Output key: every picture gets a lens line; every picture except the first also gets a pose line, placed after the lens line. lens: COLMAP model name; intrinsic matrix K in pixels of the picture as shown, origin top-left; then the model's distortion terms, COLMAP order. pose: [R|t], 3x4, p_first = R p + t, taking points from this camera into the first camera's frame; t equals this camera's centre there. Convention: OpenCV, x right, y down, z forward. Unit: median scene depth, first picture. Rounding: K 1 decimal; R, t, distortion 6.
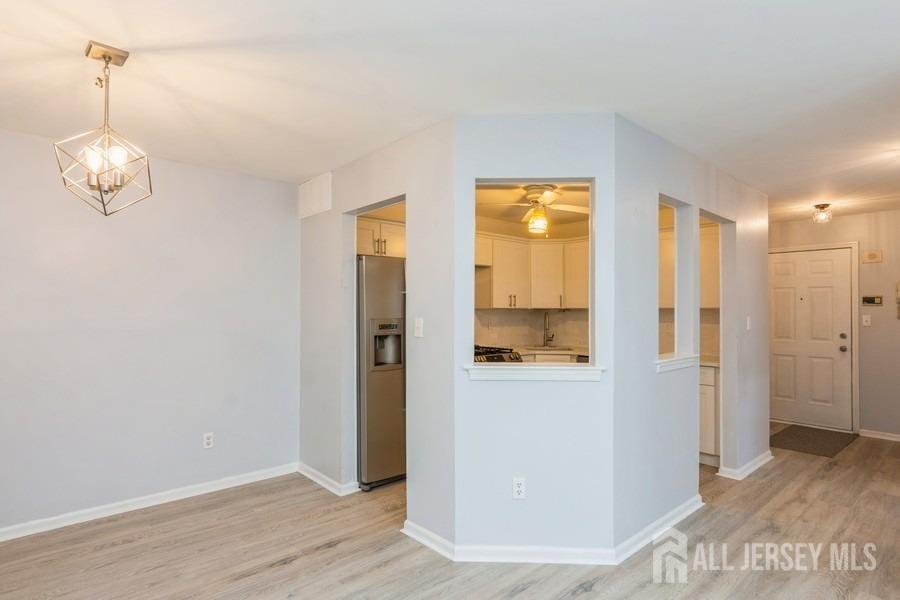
lens RADIAL K [[481.3, 0, 452.4], [0, 481.3, 305.2], [0, 0, 1]] dist [0.007340, -0.000886]
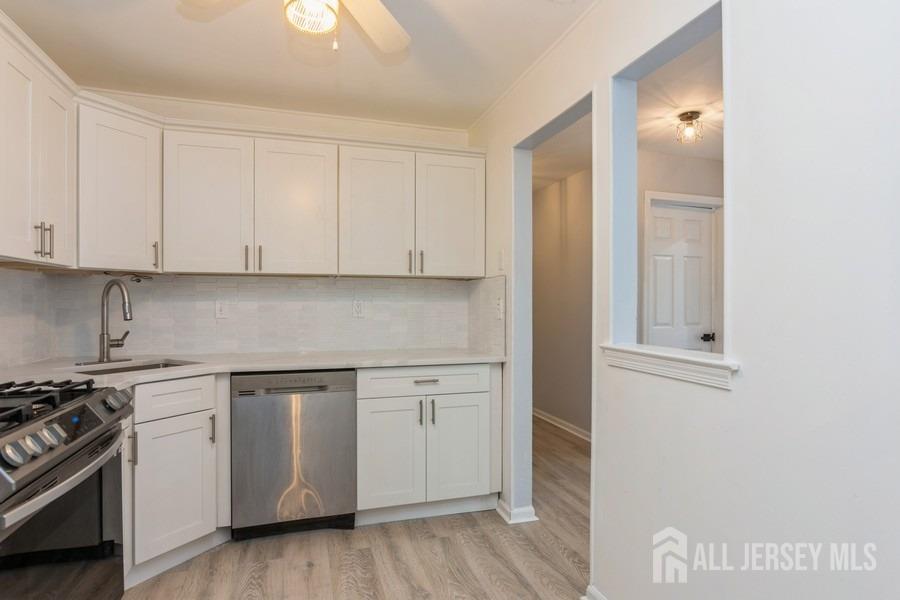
lens RADIAL K [[481.3, 0, 452.8], [0, 481.3, 299.8], [0, 0, 1]] dist [0.007340, -0.000886]
pose [[0.396182, 0.001169, 0.918171, -0.073025], [-0.017802, 0.999821, 0.006409, 0.023931], [-0.917999, -0.018885, 0.396132, 0.564288]]
